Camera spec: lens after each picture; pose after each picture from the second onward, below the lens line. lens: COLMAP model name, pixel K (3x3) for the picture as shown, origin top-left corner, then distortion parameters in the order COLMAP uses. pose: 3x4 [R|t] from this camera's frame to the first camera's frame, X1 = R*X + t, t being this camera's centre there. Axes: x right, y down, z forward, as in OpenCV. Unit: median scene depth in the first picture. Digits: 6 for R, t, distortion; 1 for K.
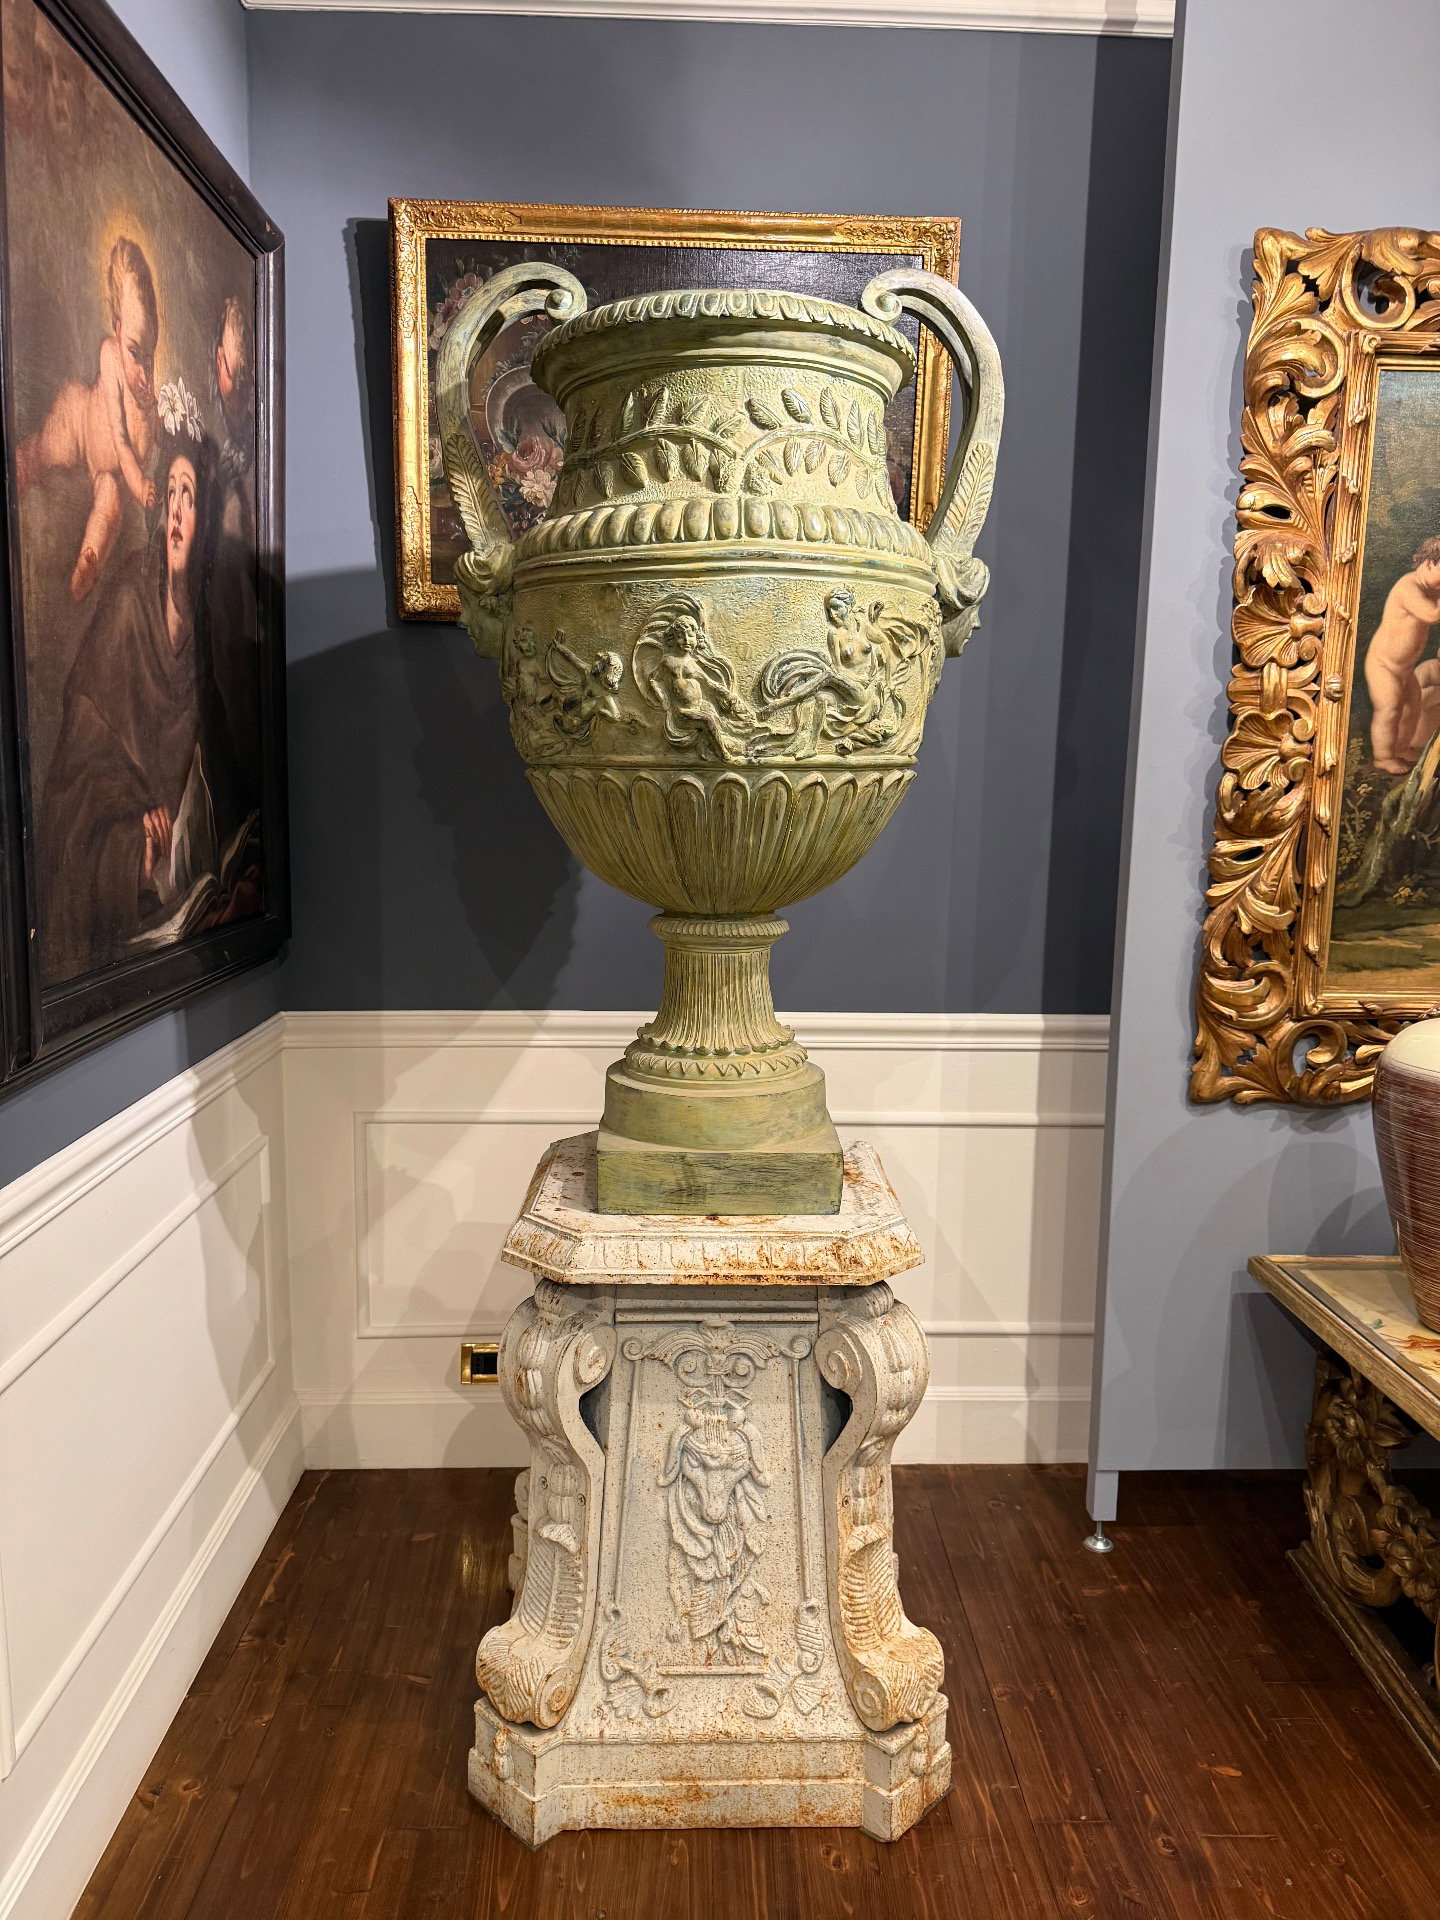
lens RADIAL K [[1368.6, 0, 727.1], [0, 1368.6, 960.8], [0, 0, 1]] dist [0.033066, -0.040829]
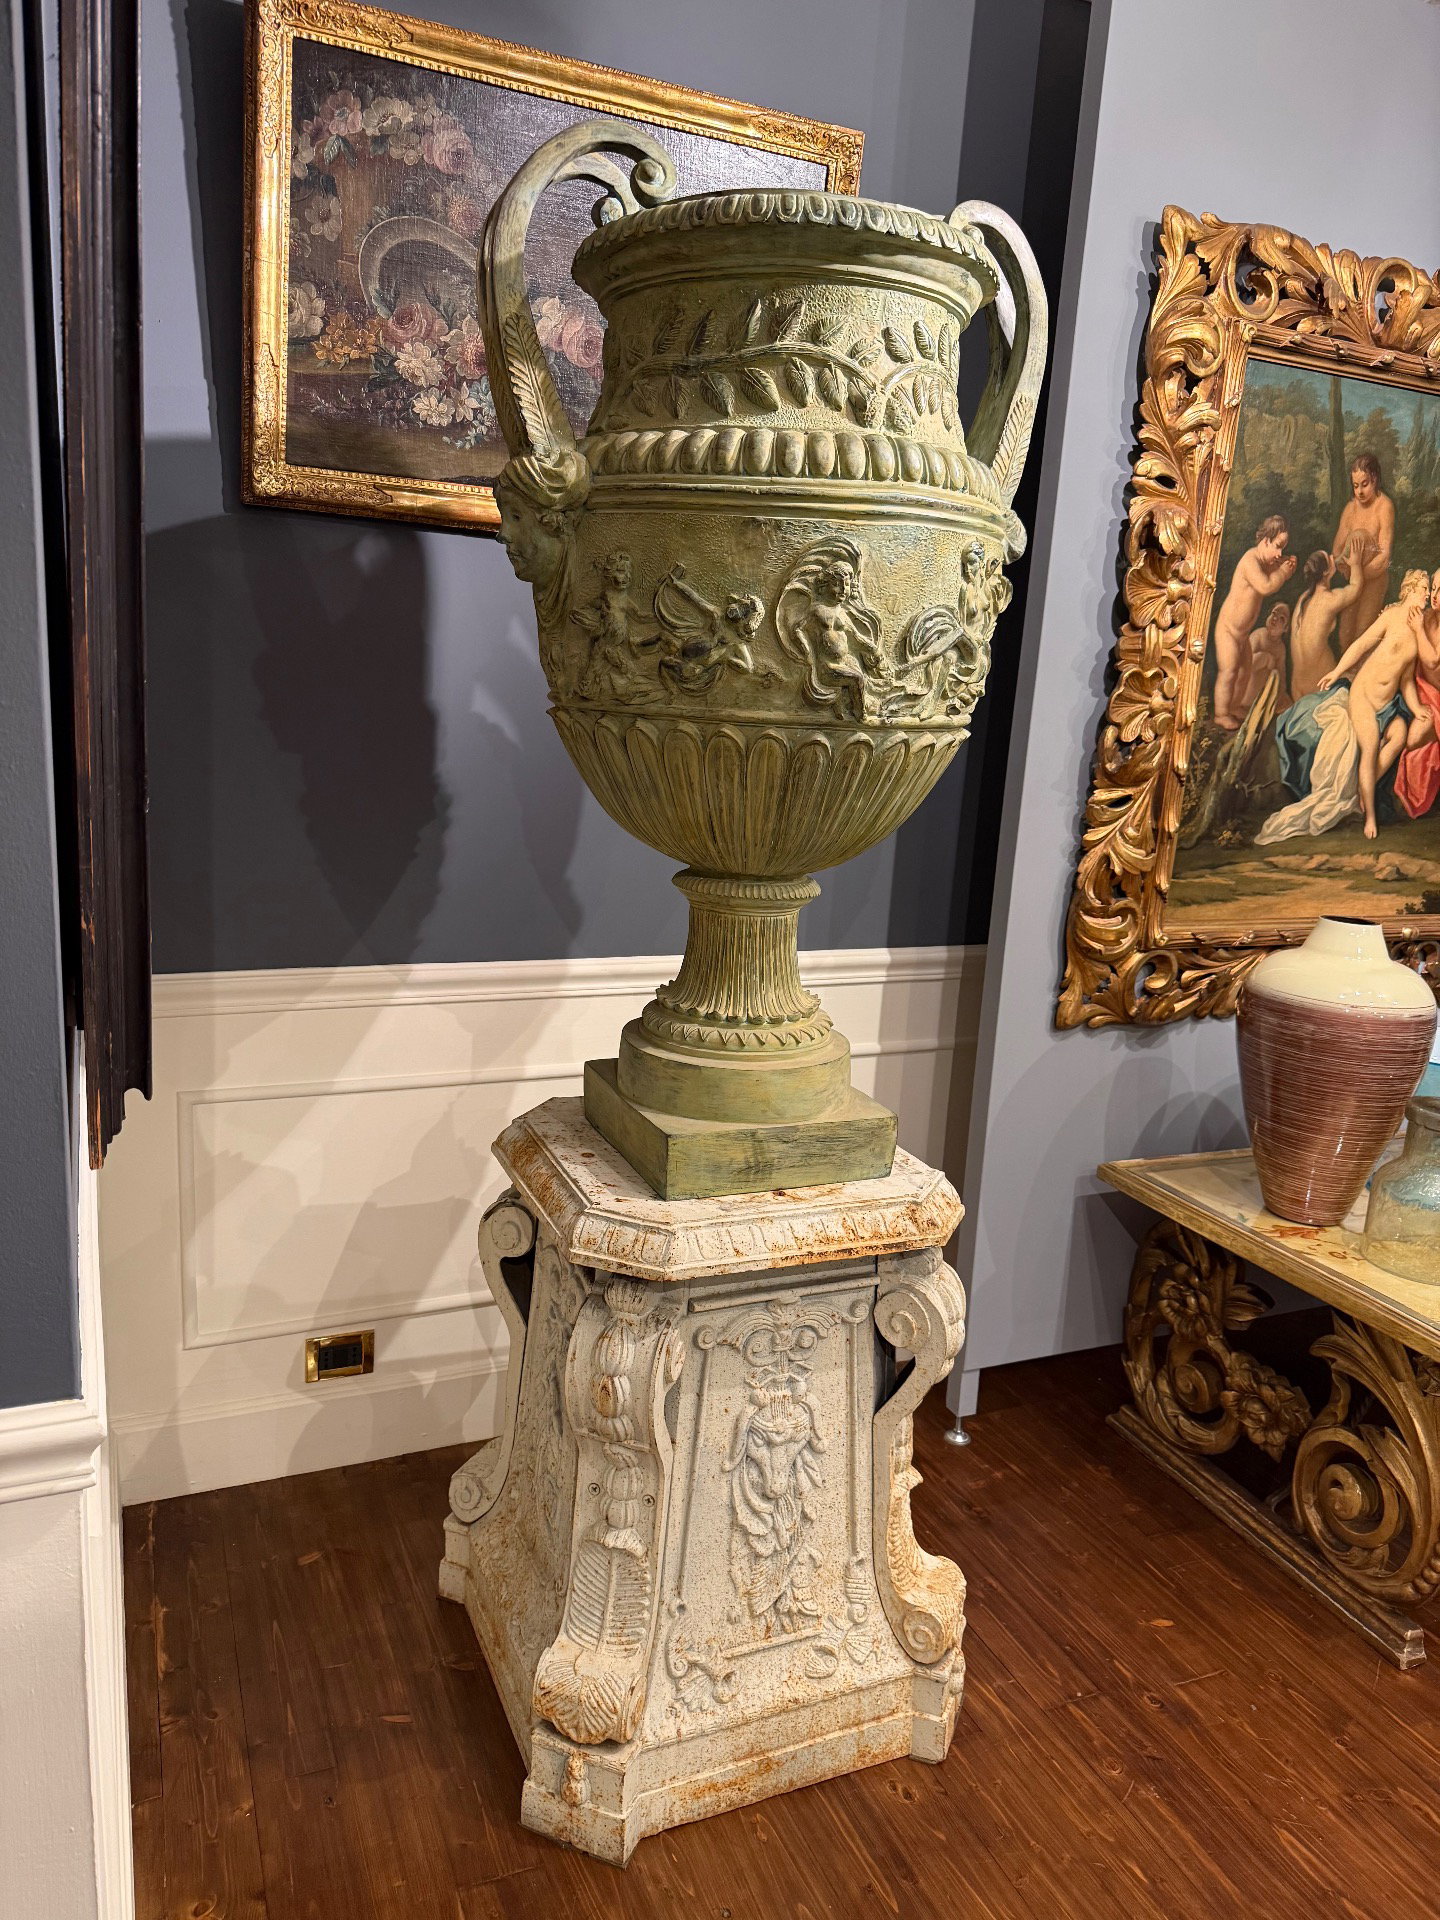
lens RADIAL K [[1368.7, 0, 720.0], [0, 1368.7, 960.0], [0, 0, 1]] dist [0.024281, -0.028364]
pose [[0.925287, -0.038196, 0.377339, -0.402393], [0.008339, 0.996724, 0.080444, -0.052366], [-0.379176, -0.071287, 0.922575, 0.141054]]
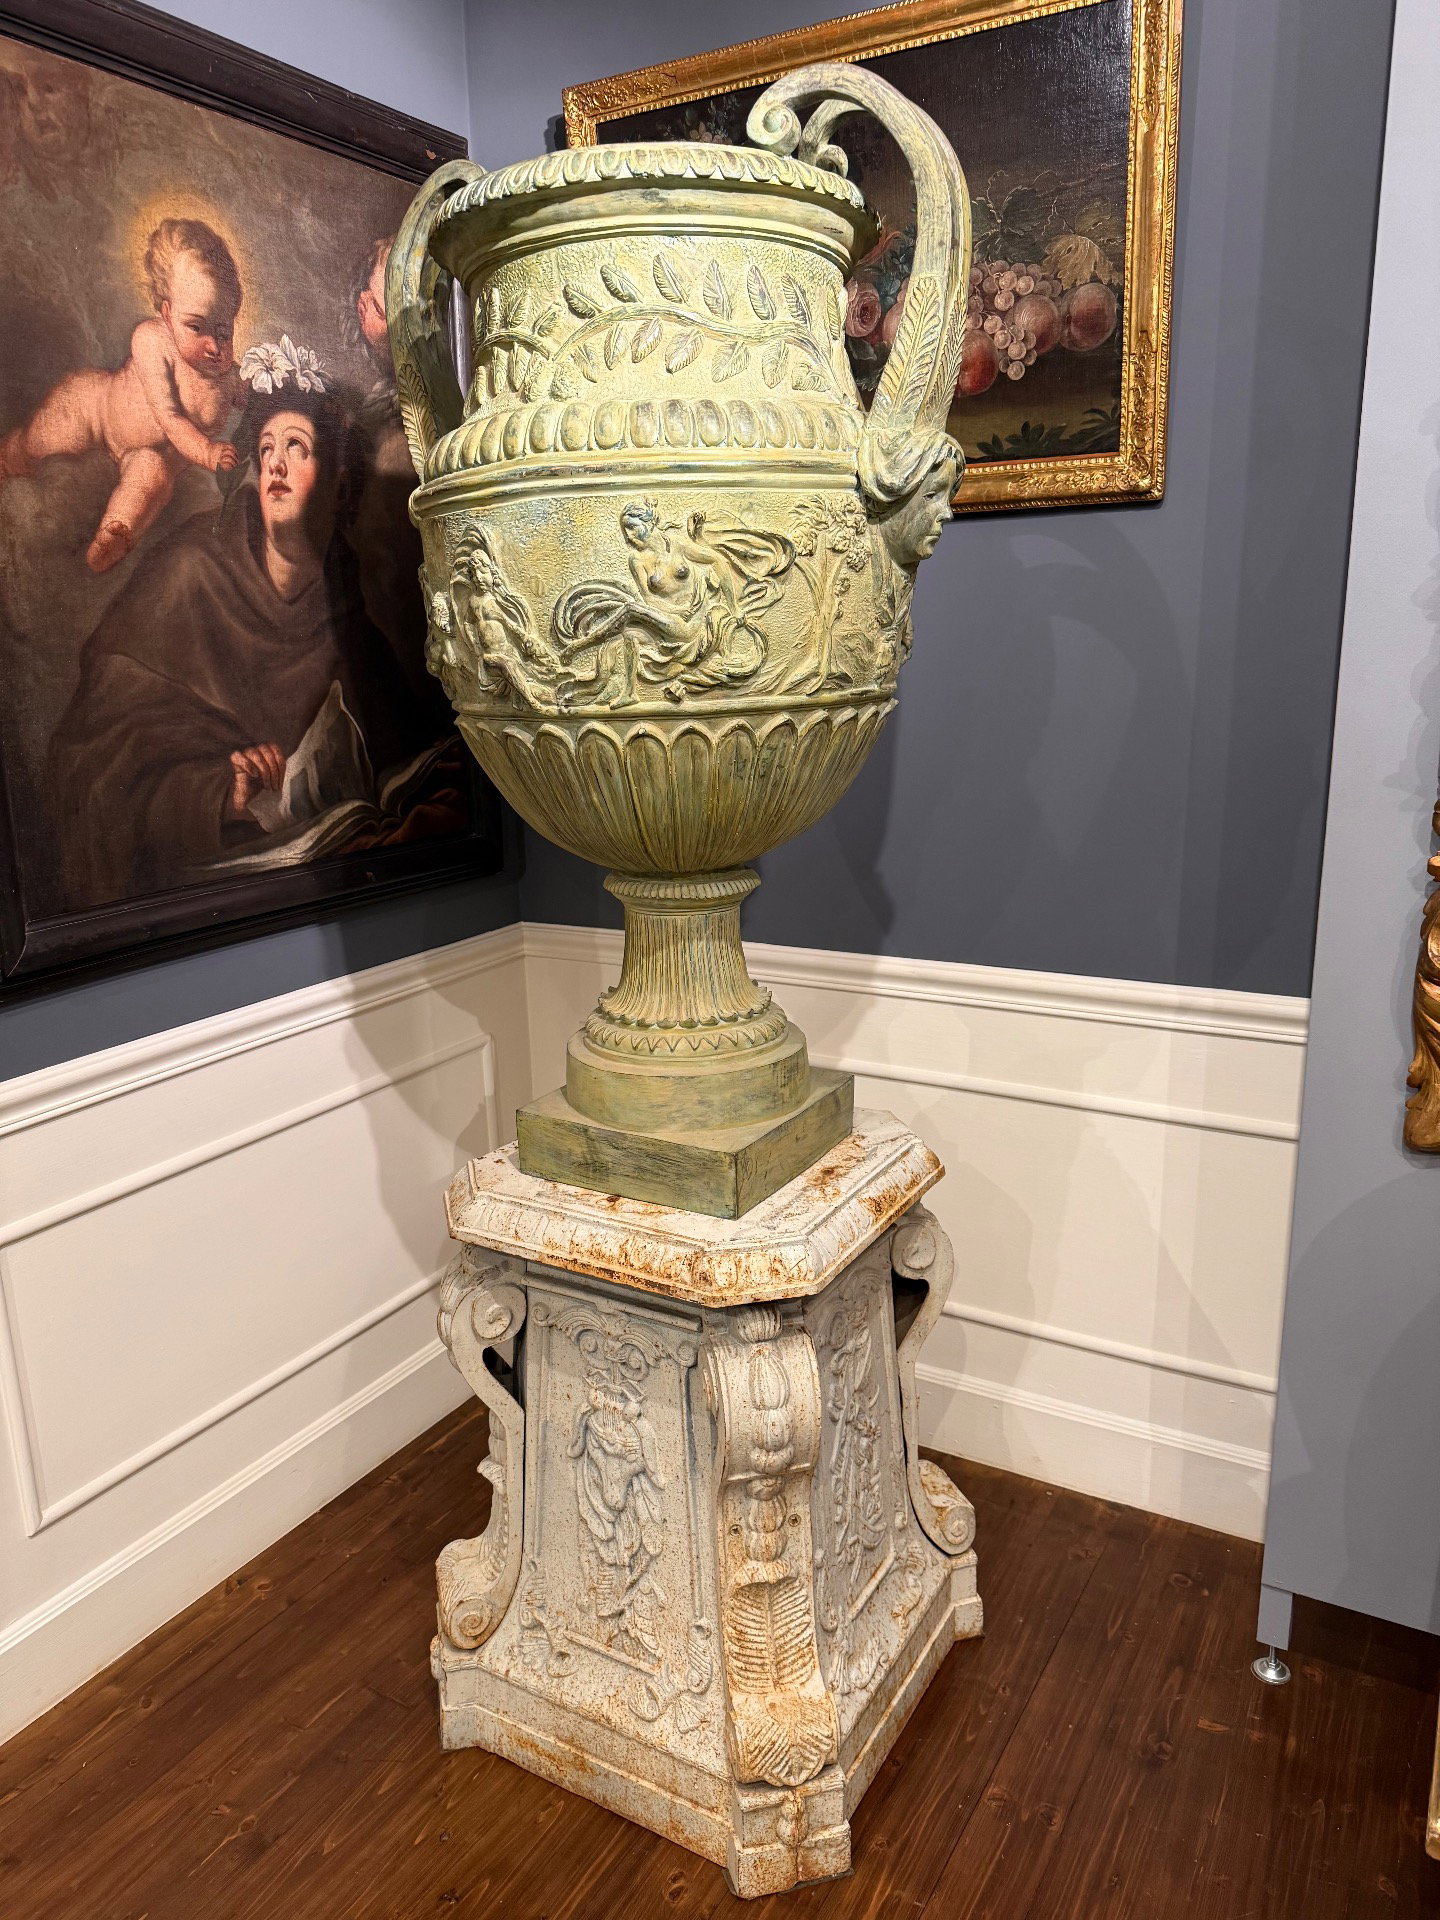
lens RADIAL K [[1379.0, 0, 715.8], [0, 1379.0, 966.4], [0, 0, 1]] dist [0.022914, -0.030756]
pose [[0.842507, 0.092857, -0.530622, 0.527890], [-0.039262, 0.992996, 0.111432, -0.075960], [0.537253, -0.073049, 0.840252, 0.259190]]
